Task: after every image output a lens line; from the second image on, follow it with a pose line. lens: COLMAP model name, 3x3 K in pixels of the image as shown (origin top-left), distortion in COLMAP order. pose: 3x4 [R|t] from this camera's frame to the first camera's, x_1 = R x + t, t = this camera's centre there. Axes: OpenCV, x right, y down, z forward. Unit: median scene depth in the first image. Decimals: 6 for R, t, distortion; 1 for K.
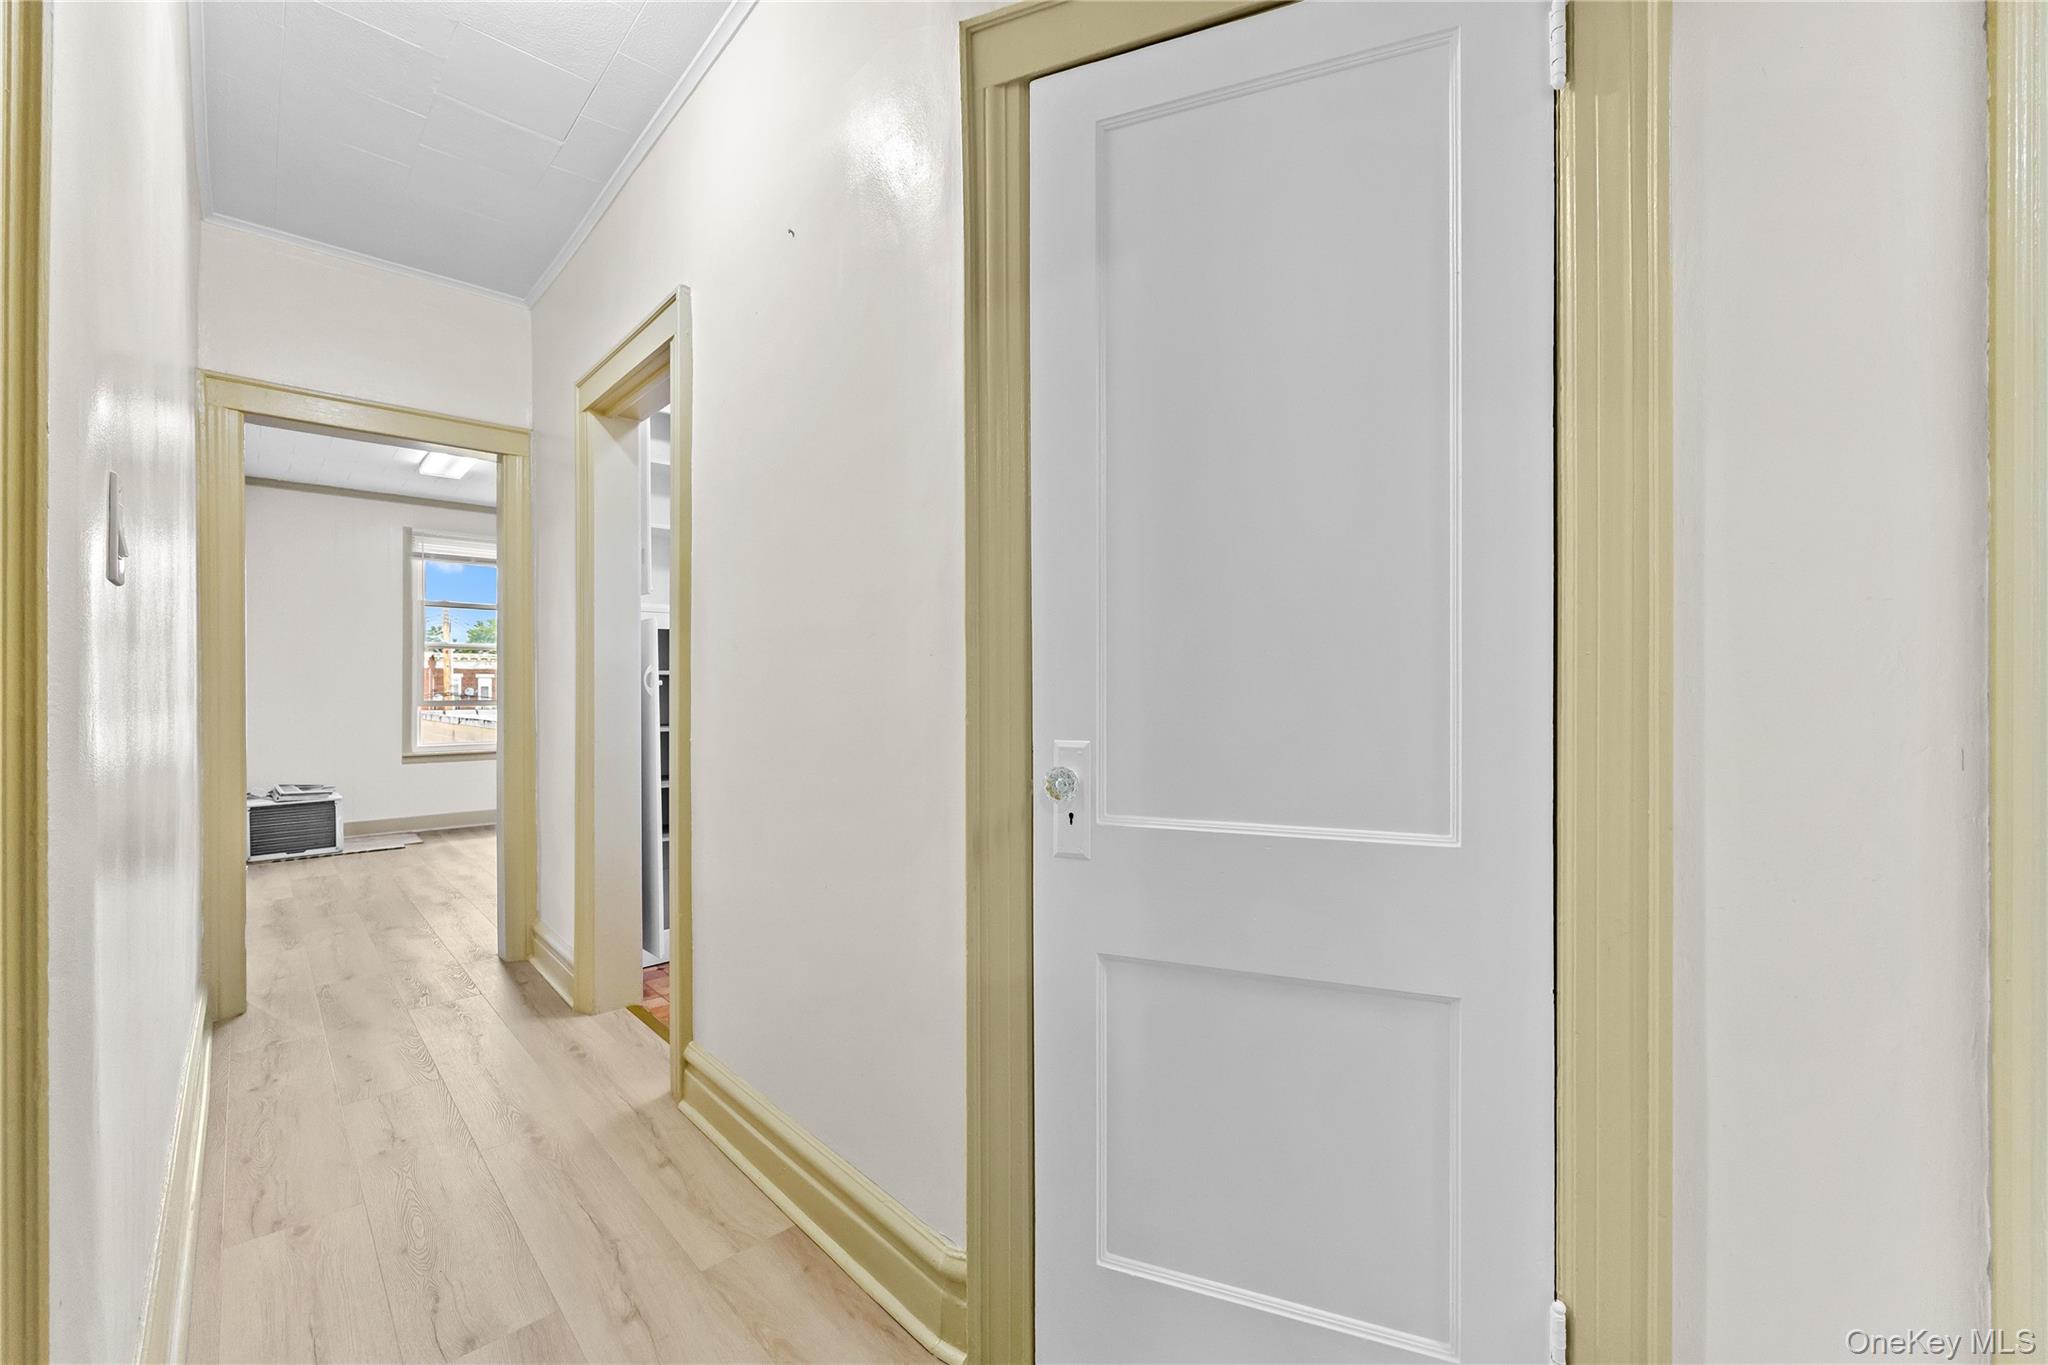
lens RADIAL K [[832.3, 0, 1025.5], [0, 832.3, 681.6], [0, 0, 1]] dist [0.004142, 0.000341]
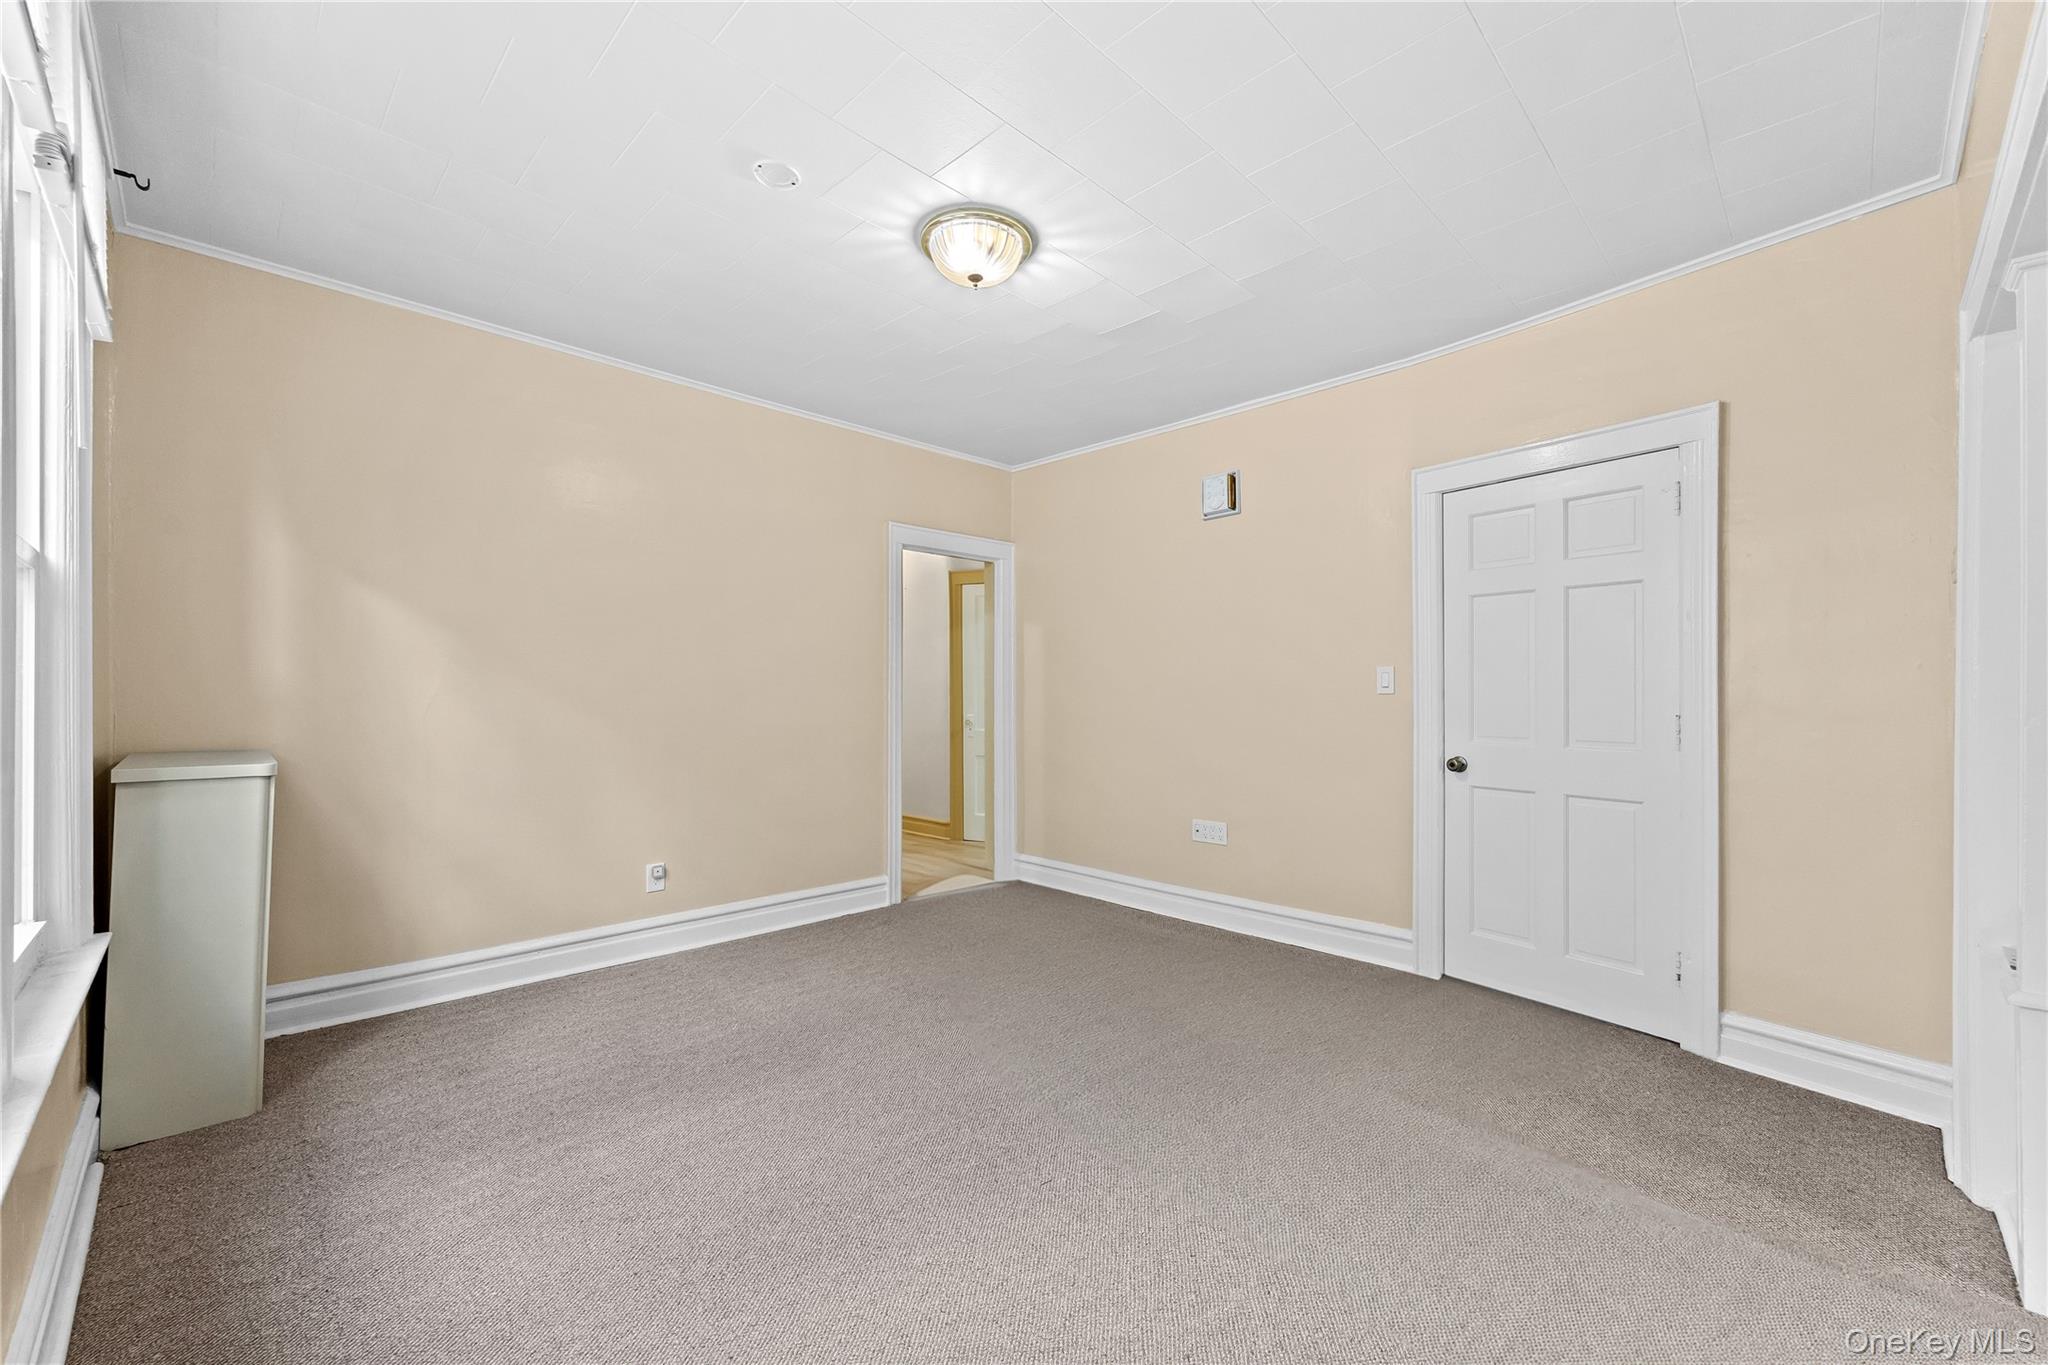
lens RADIAL K [[832.3, 0, 1022.5], [0, 832.3, 692.6], [0, 0, 1]] dist [0.004142, 0.000341]
pose [[0.999606, 0.000646, 0.028069, 0.226426], [-0.000511, 0.999988, -0.004836, -0.032717], [-0.028072, 0.004820, 0.999594, -4.026755]]
